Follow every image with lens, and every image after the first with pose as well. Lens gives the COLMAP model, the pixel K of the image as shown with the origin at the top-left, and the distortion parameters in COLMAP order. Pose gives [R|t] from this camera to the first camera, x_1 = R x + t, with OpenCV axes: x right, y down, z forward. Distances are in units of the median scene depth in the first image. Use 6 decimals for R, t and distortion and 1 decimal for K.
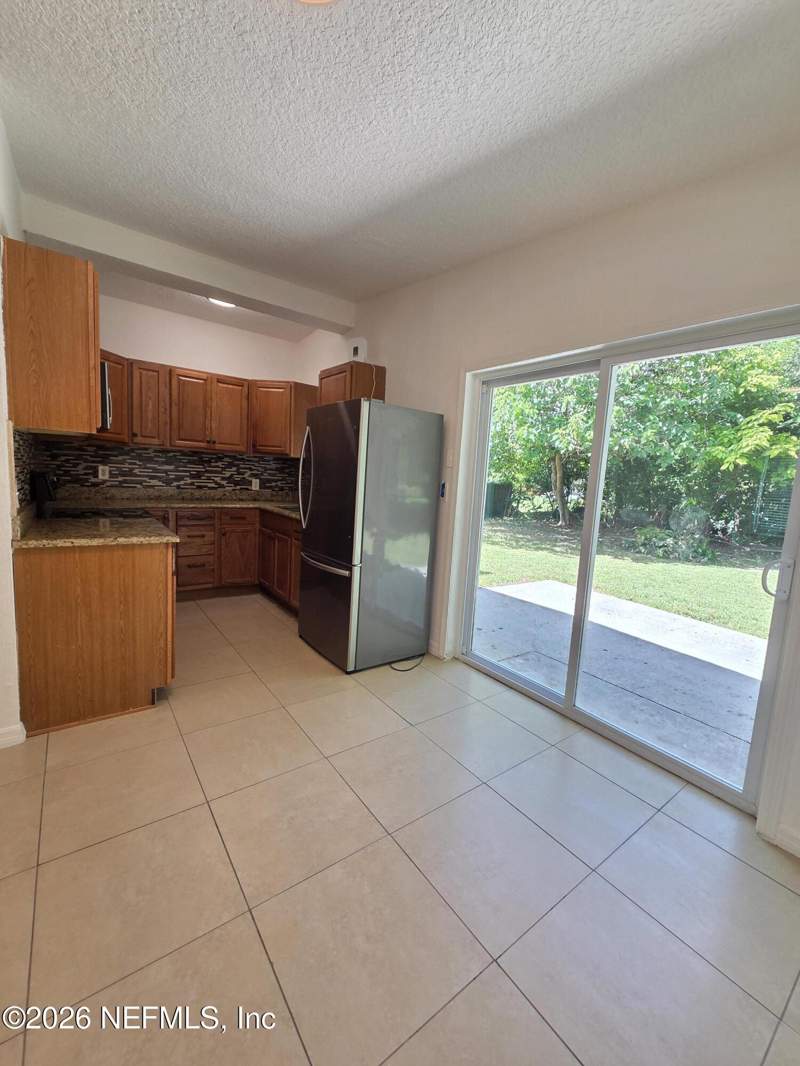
lens RADIAL K [[433.1, 0, 399.6], [0, 433.1, 525.9], [0, 0, 1]] dist [-0.000692, -0.000073]
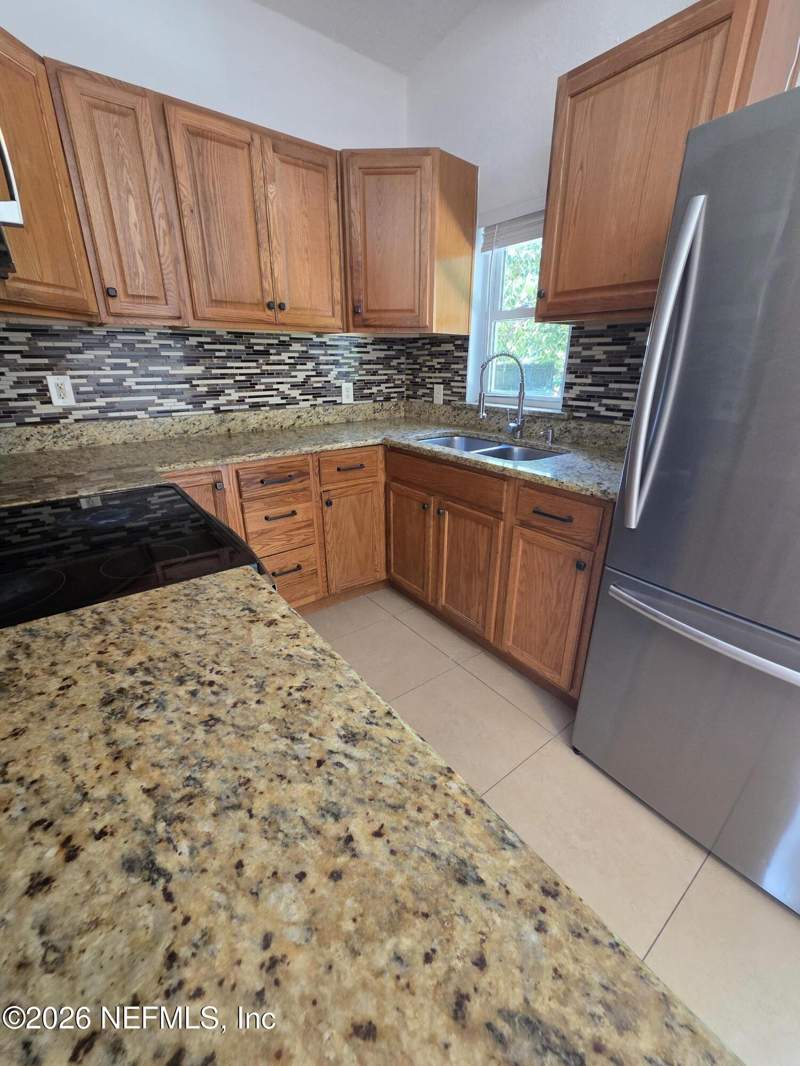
lens RADIAL K [[433.1, 0, 399.6], [0, 433.1, 525.9], [0, 0, 1]] dist [-0.000692, -0.000073]
pose [[0.998255, -0.057569, -0.013139, -0.290751], [0.059036, 0.968290, 0.242754, -0.066615], [-0.001253, -0.243107, 0.969999, 0.461040]]
